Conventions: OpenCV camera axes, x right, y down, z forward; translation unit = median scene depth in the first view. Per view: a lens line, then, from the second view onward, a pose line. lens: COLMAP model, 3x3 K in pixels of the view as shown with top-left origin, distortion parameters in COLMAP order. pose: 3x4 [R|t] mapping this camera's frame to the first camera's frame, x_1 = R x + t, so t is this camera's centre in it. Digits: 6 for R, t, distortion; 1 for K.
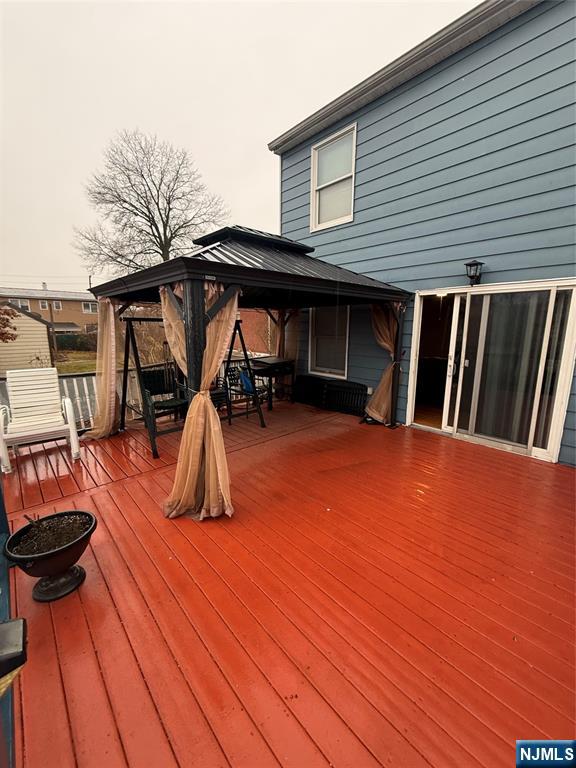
lens RADIAL K [[305.8, 0, 288.3], [0, 305.8, 381.8], [0, 0, 1]] dist [-0.001843, 0.000009]
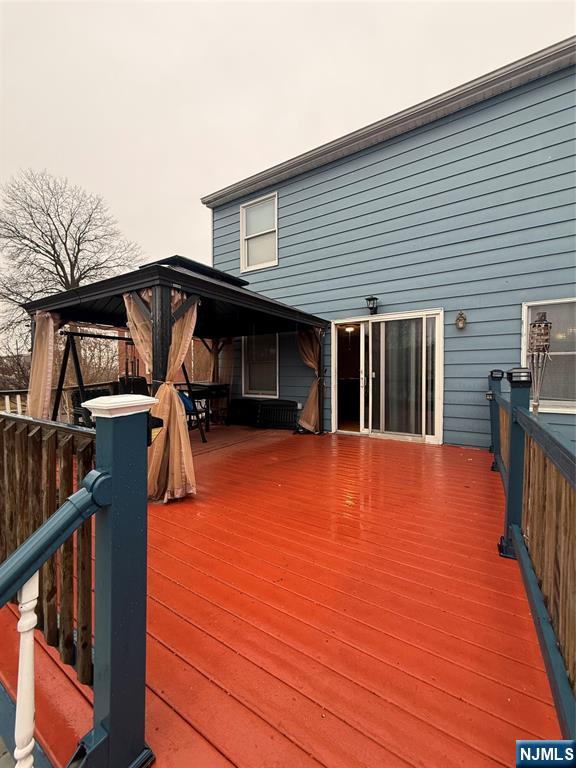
lens RADIAL K [[305.8, 0, 288.3], [0, 305.8, 381.8], [0, 0, 1]] dist [-0.001843, 0.000009]
pose [[0.965860, -0.017852, 0.258449, -0.063253], [0.056804, 0.987939, -0.144047, 0.097353], [-0.252761, 0.153810, 0.955225, -0.085070]]
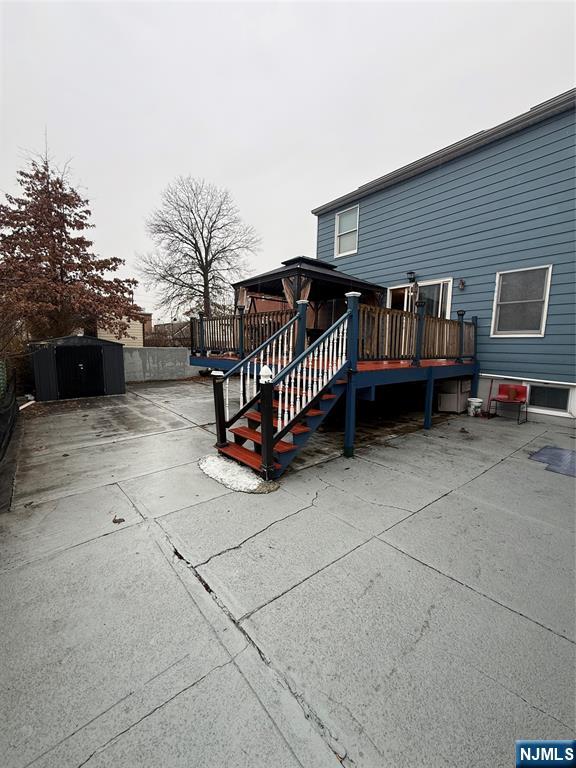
lens RADIAL K [[305.8, 0, 288.3], [0, 305.8, 381.8], [0, 0, 1]] dist [-0.001843, 0.000009]
pose [[0.998518, 0.020552, -0.050402, -0.097988], [-0.023705, 0.997745, -0.062793, 0.379069], [0.048998, 0.063895, 0.996753, -0.809057]]
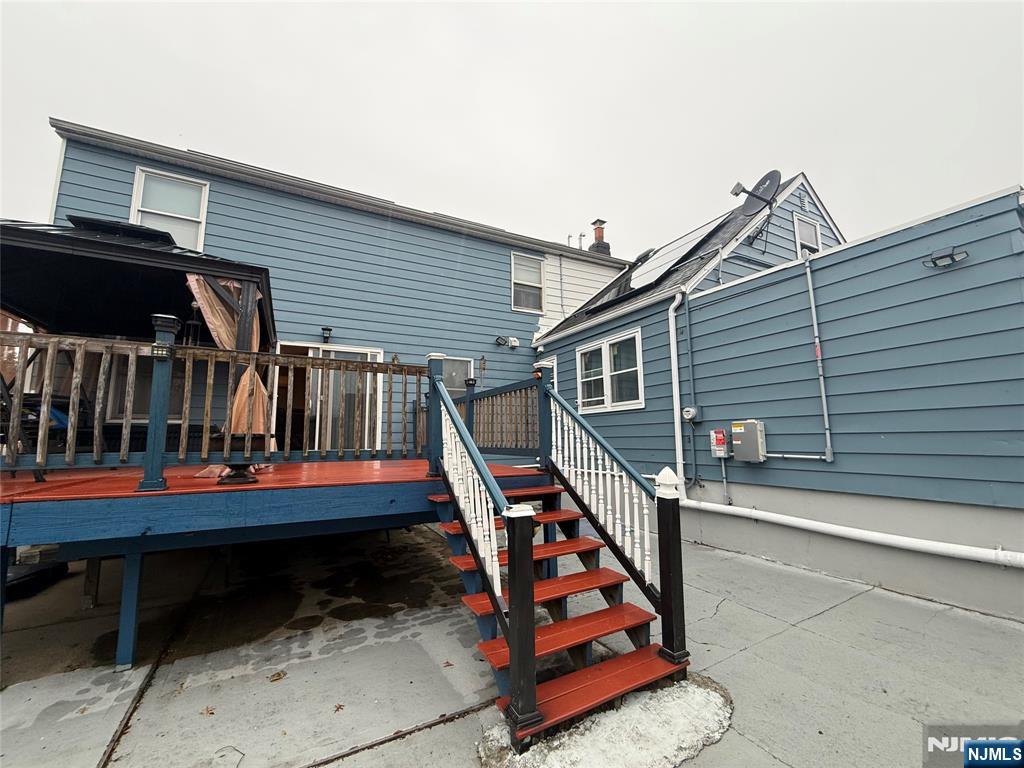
lens RADIAL K [[407.7, 0, 512.0], [0, 407.7, 384.0], [0, 0, 1]] dist [-0.001843, 0.000009]
pose [[0.261561, 0.119619, 0.957746, -0.701208], [0.188042, 0.966961, -0.172125, 0.262392], [-0.946692, 0.225117, 0.230426, -0.172432]]
